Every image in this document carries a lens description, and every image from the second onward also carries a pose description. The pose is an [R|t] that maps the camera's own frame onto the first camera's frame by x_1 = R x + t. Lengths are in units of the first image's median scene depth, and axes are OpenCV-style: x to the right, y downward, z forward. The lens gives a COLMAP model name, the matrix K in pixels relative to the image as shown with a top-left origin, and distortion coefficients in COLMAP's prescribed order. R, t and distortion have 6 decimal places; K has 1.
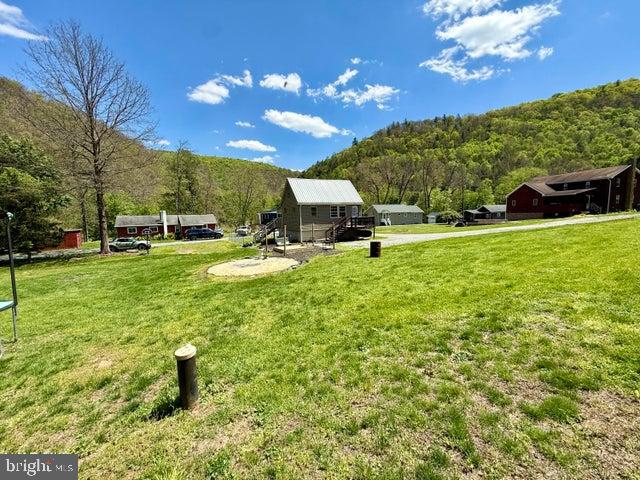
lens RADIAL K [[253.5, 0, 317.2], [0, 253.5, 238.3], [0, 0, 1]] dist [-0.000609, 0.001104]
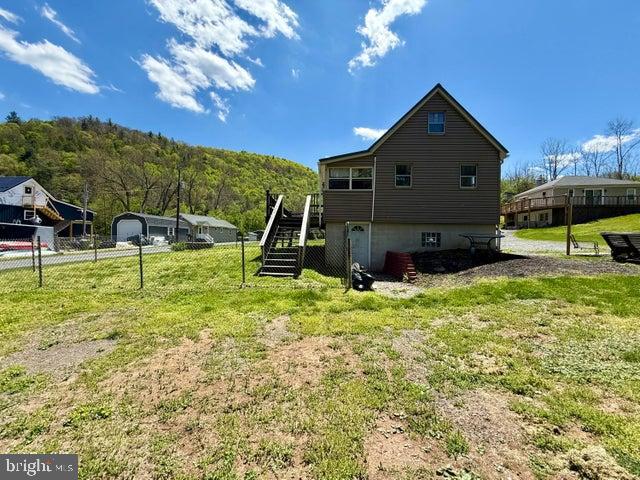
lens RADIAL K [[253.5, 0, 318.7], [0, 253.5, 239.2], [0, 0, 1]] dist [-0.000609, 0.001104]
pose [[0.479479, 0.025686, 0.877177, -0.029754], [0.060416, 0.996234, -0.062196, -0.000771], [-0.875471, 0.082818, 0.476122, 0.071362]]
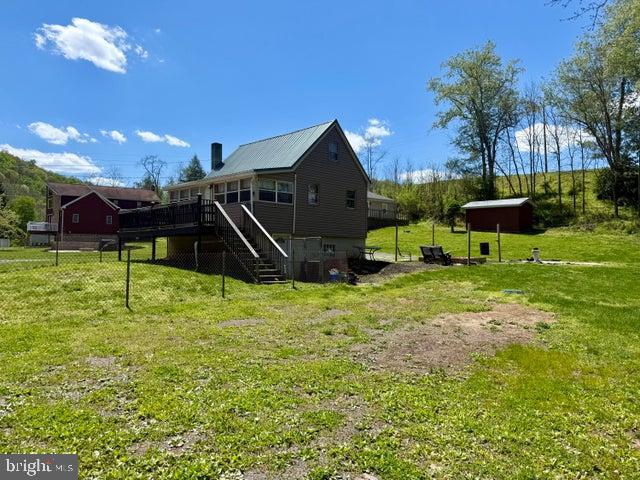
lens RADIAL K [[448.8, 0, 319.5], [0, 448.8, 239.8], [0, 0, 1]] dist [0.046062, -0.050012]
pose [[-0.301689, 0.044906, 0.952348, -0.056500], [0.085606, 0.996131, -0.019852, -0.002189], [-0.949555, 0.075537, -0.304366, 0.094884]]
